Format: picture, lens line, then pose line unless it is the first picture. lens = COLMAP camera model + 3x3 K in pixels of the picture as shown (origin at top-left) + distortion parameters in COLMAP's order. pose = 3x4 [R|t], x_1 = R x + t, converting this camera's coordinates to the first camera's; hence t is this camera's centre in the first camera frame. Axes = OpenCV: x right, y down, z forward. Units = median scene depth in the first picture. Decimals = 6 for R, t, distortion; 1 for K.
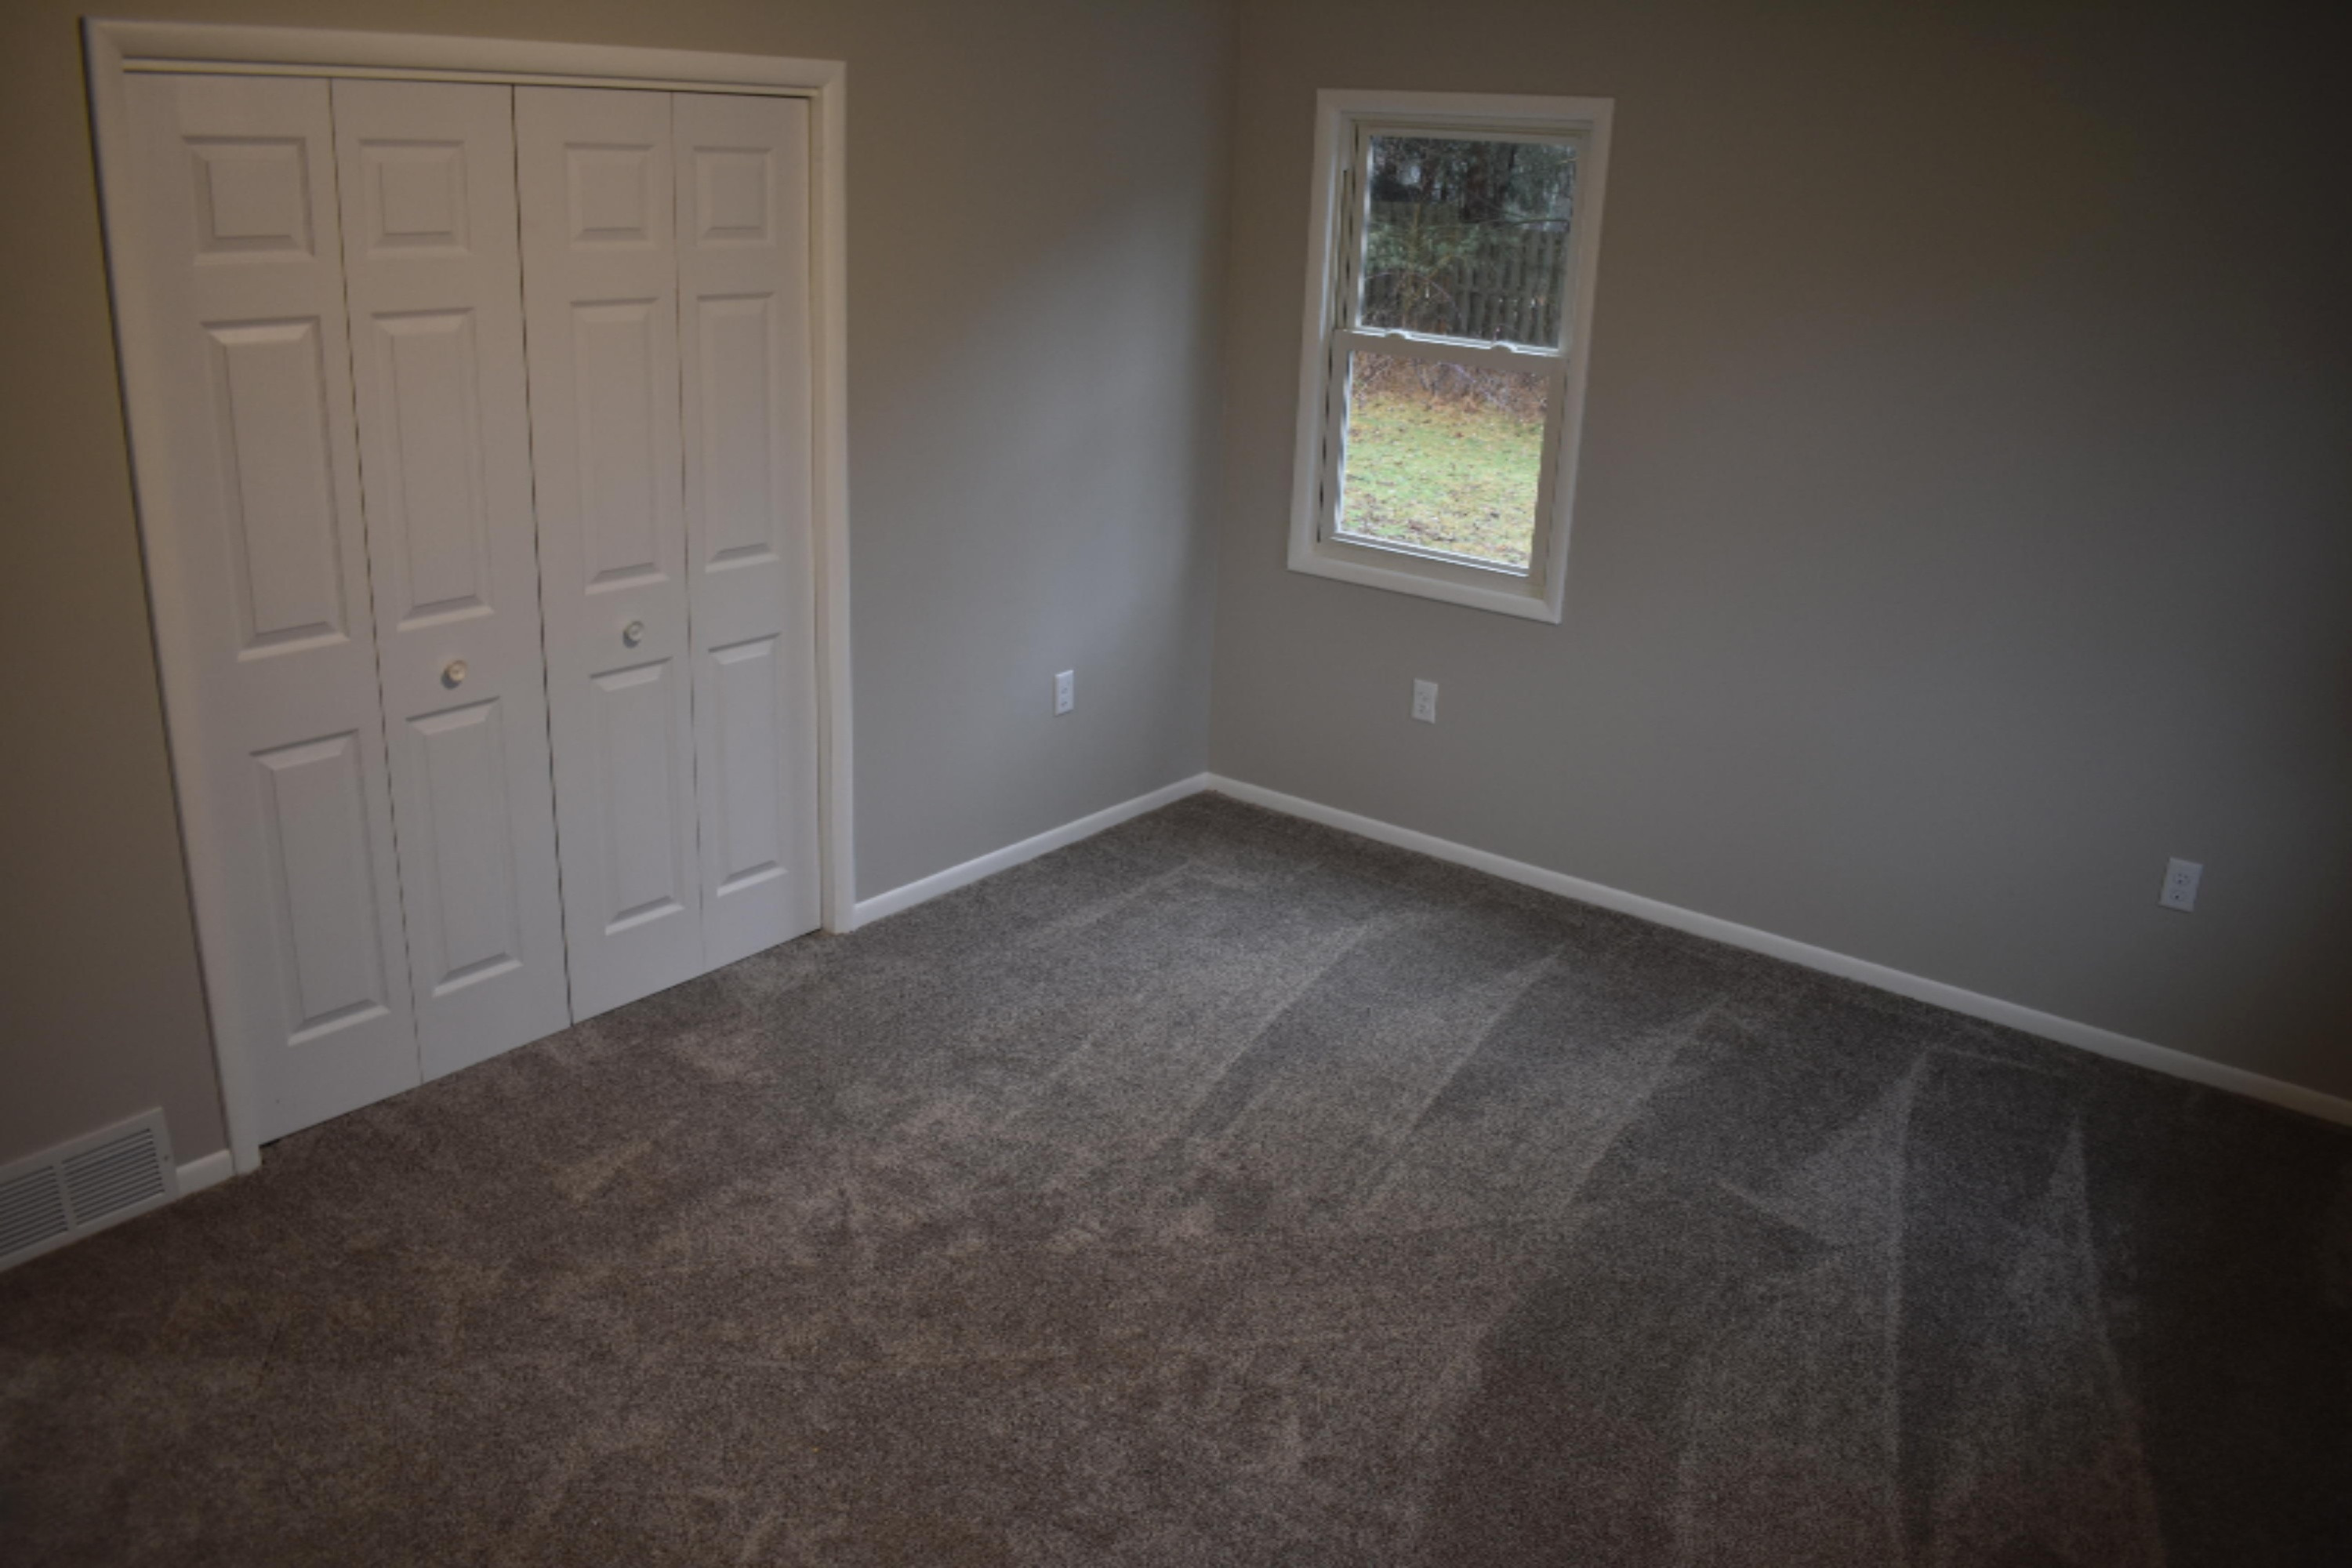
lens RADIAL K [[1882.0, 0, 1176.0], [0, 1882.0, 784.0], [0, 0, 1]] dist [-0.074613, 0.003052]
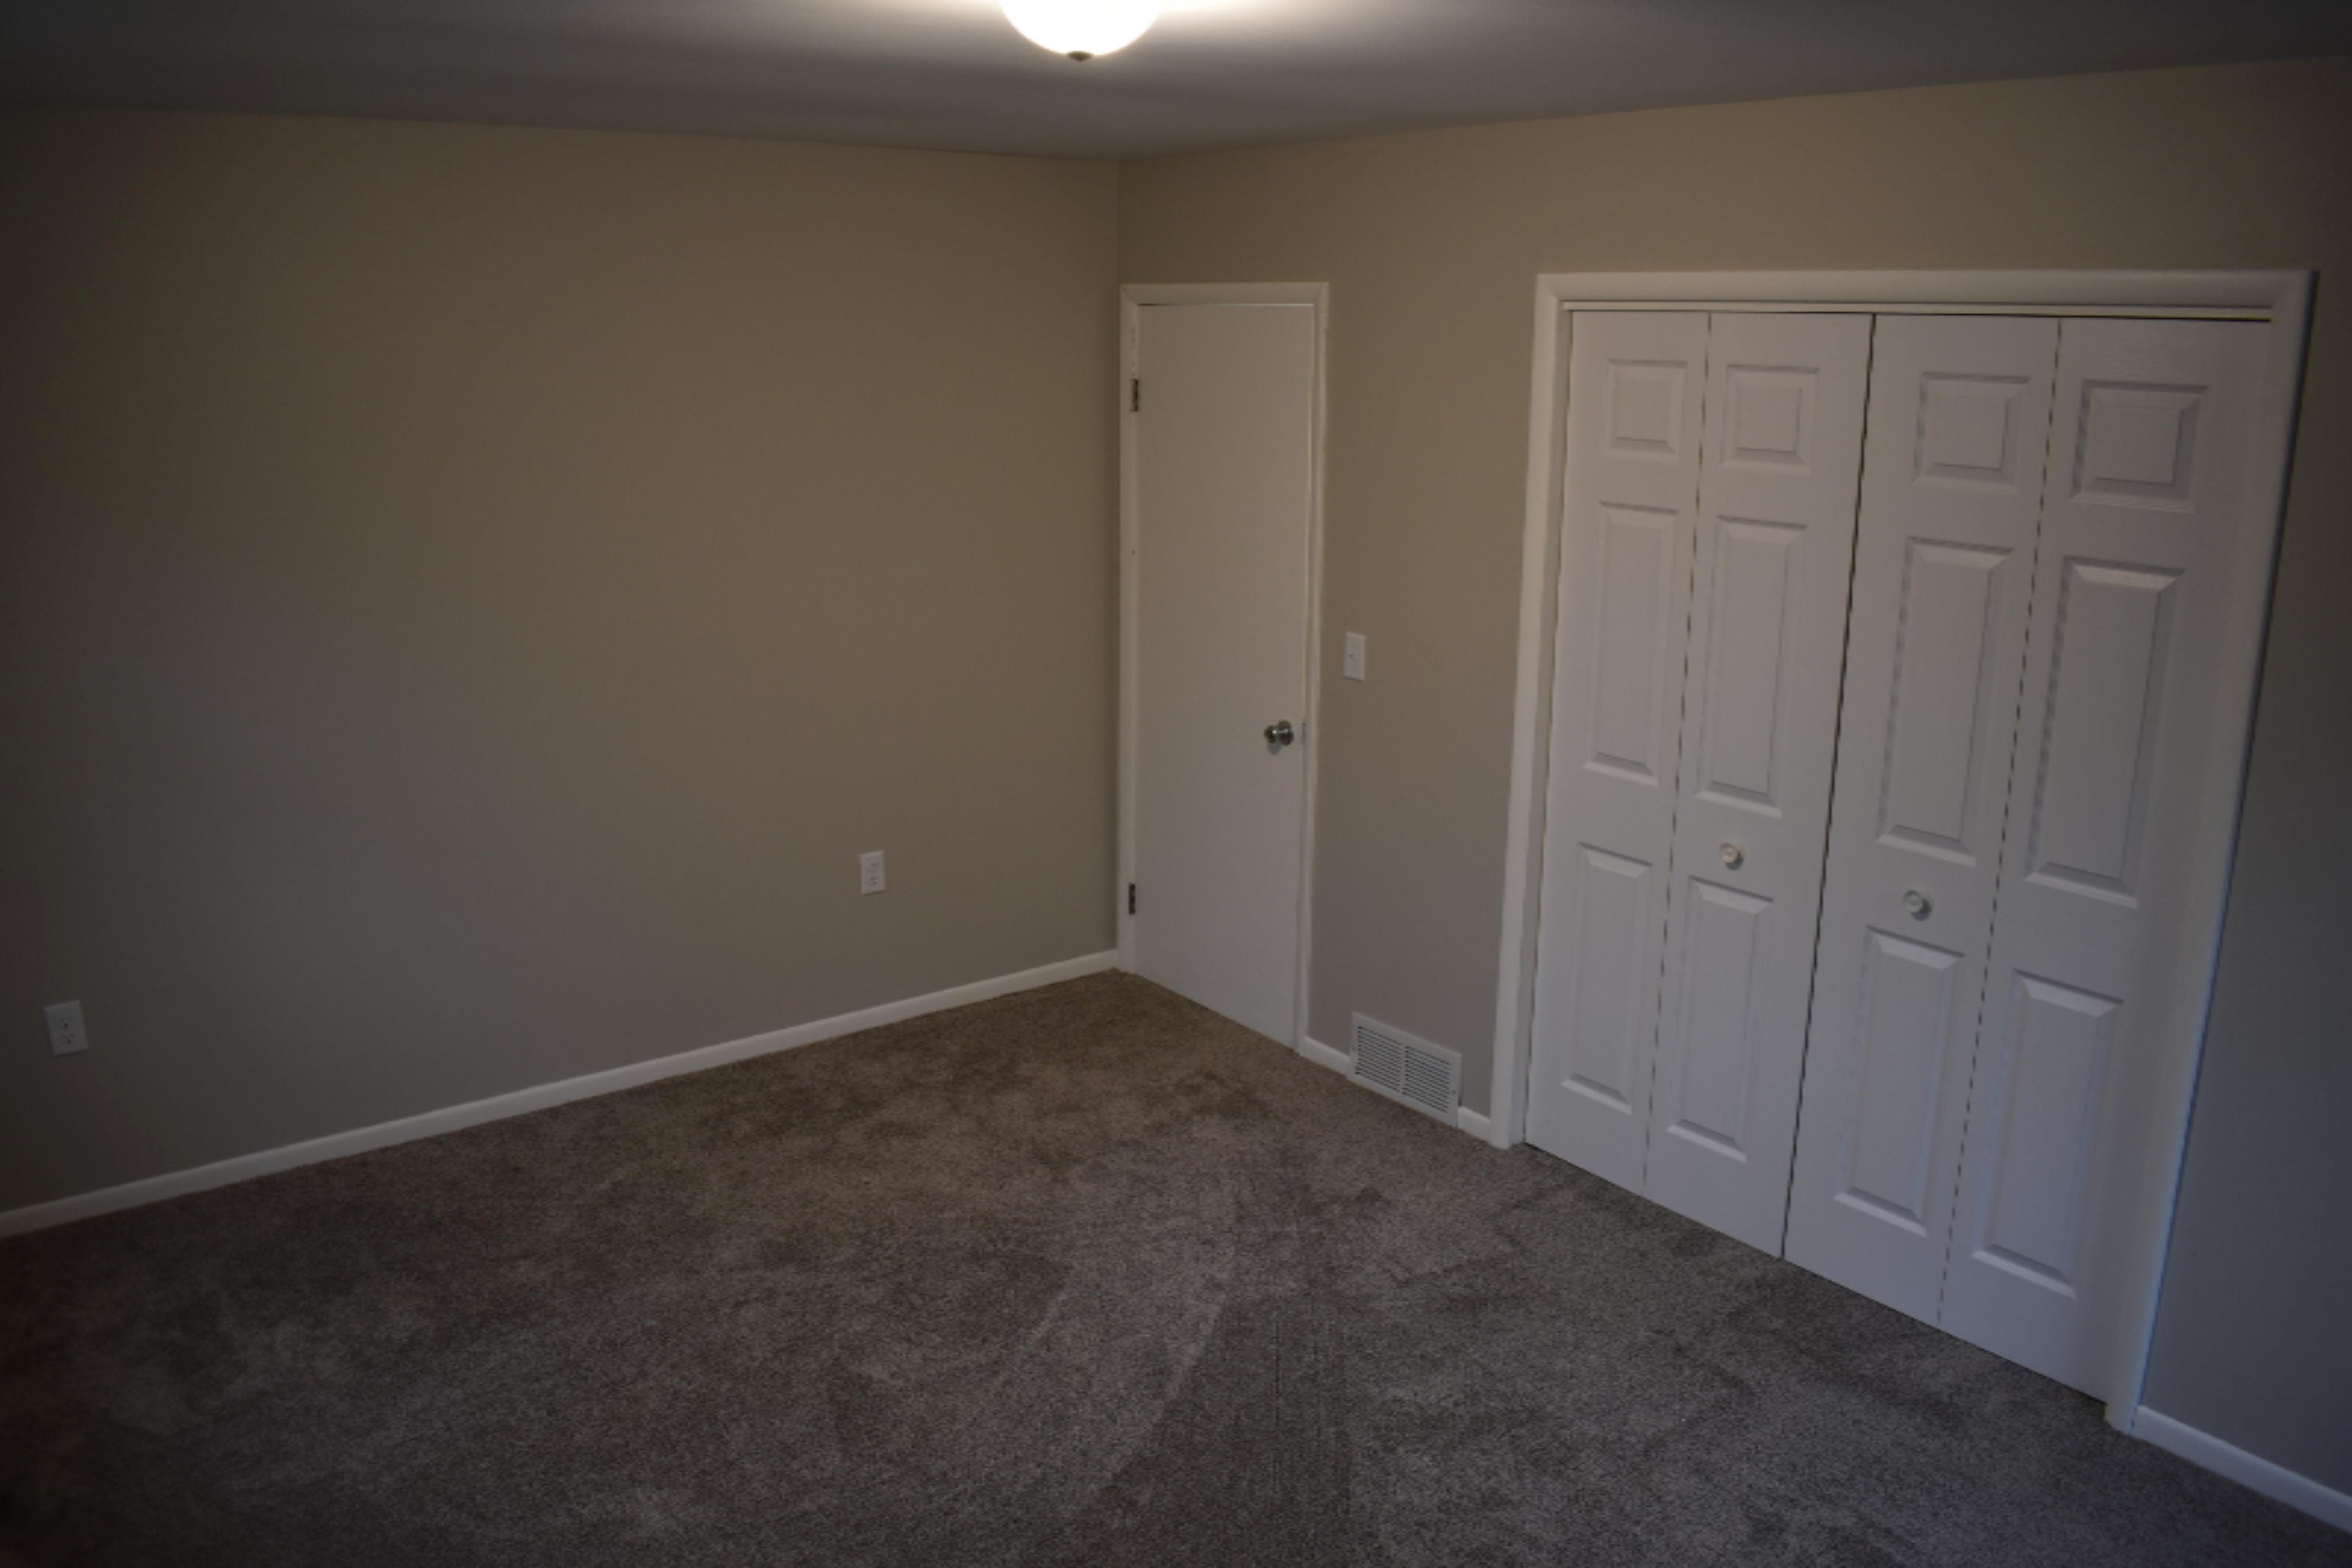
lens RADIAL K [[1844.8, 0, 1176.0], [0, 1844.8, 784.0], [0, 0, 1]] dist [-0.093122, 0.017552]
pose [[-0.256704, 0.189704, -0.947689, 0.710270], [-0.333455, 0.902954, 0.271073, -0.287276], [0.907144, 0.385598, -0.168535, 0.915687]]
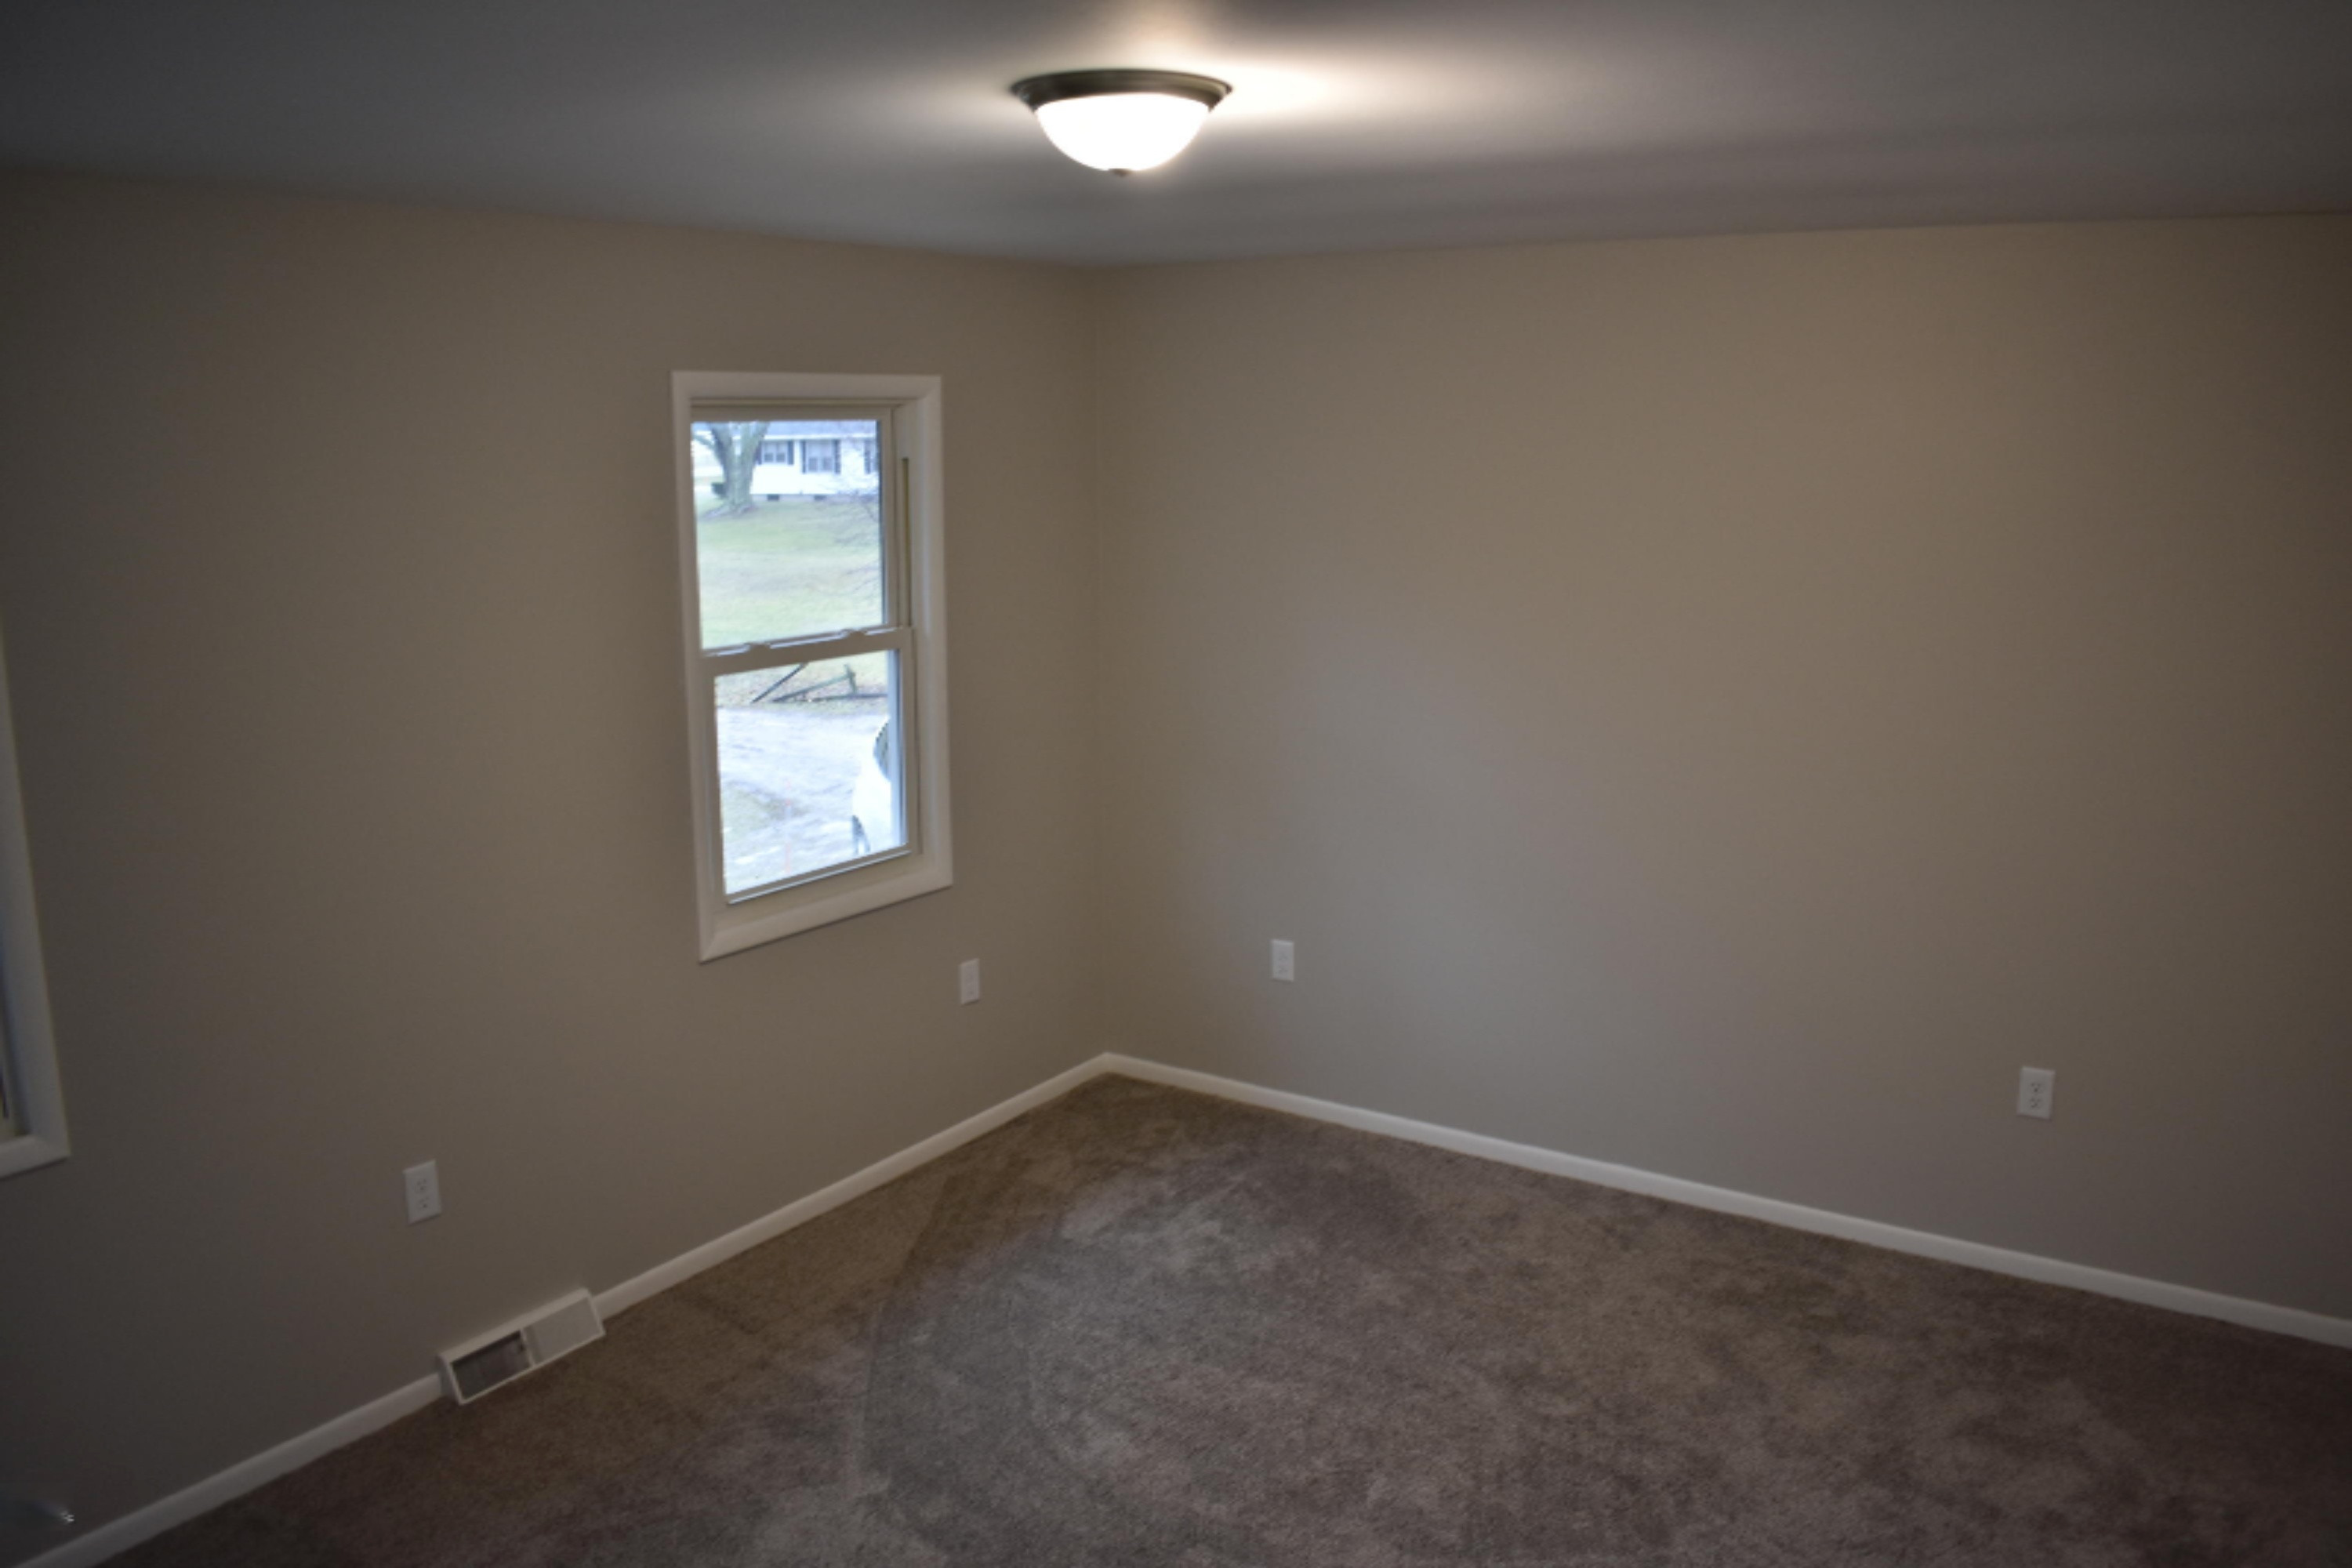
lens RADIAL K [[1844.8, 0, 1176.0], [0, 1844.8, 784.0], [0, 0, 1]] dist [-0.093122, 0.017552]
pose [[-0.996813, -0.028276, -0.074594, 0.392946], [-0.061973, 0.863273, 0.500918, -0.381633], [0.050231, 0.503945, -0.862274, 1.136151]]
